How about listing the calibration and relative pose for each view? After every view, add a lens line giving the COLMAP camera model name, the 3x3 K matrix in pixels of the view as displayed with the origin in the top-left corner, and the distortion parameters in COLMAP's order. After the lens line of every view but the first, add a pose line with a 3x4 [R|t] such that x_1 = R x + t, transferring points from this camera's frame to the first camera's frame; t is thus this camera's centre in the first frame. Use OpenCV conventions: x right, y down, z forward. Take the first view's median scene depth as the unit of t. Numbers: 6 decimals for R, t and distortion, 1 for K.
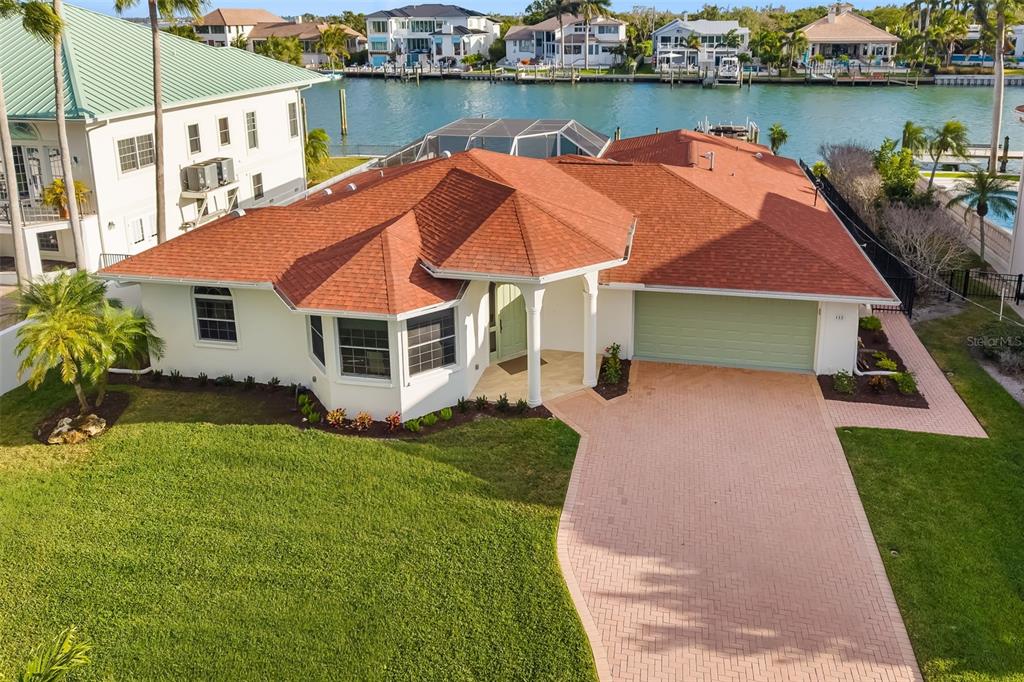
lens RADIAL K [[736.4, 0, 545.0], [0, 736.4, 177.3], [0, 0, 1]] dist [0.001535, -0.002975]
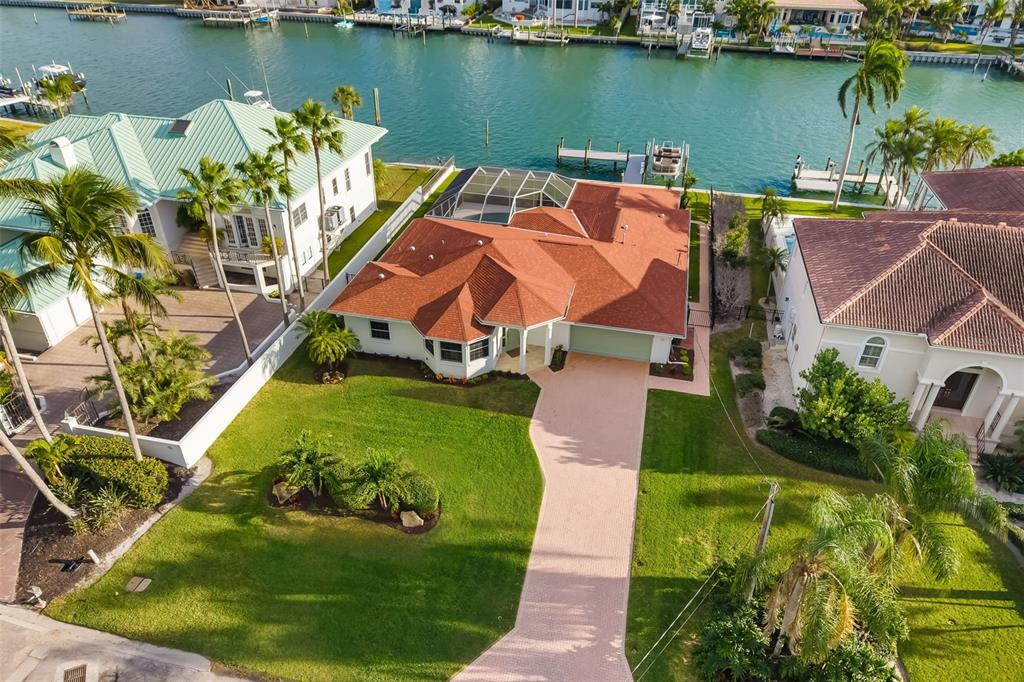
lens RADIAL K [[698.8, 0, 512.0], [0, 698.8, 341.0], [0, 0, 1]] dist [-0.002776, 0.001727]
pose [[0.999170, 0.035581, -0.019850, -0.006245], [-0.026094, 0.932994, 0.358944, -0.528627], [0.031292, -0.358128, 0.933148, -0.935131]]
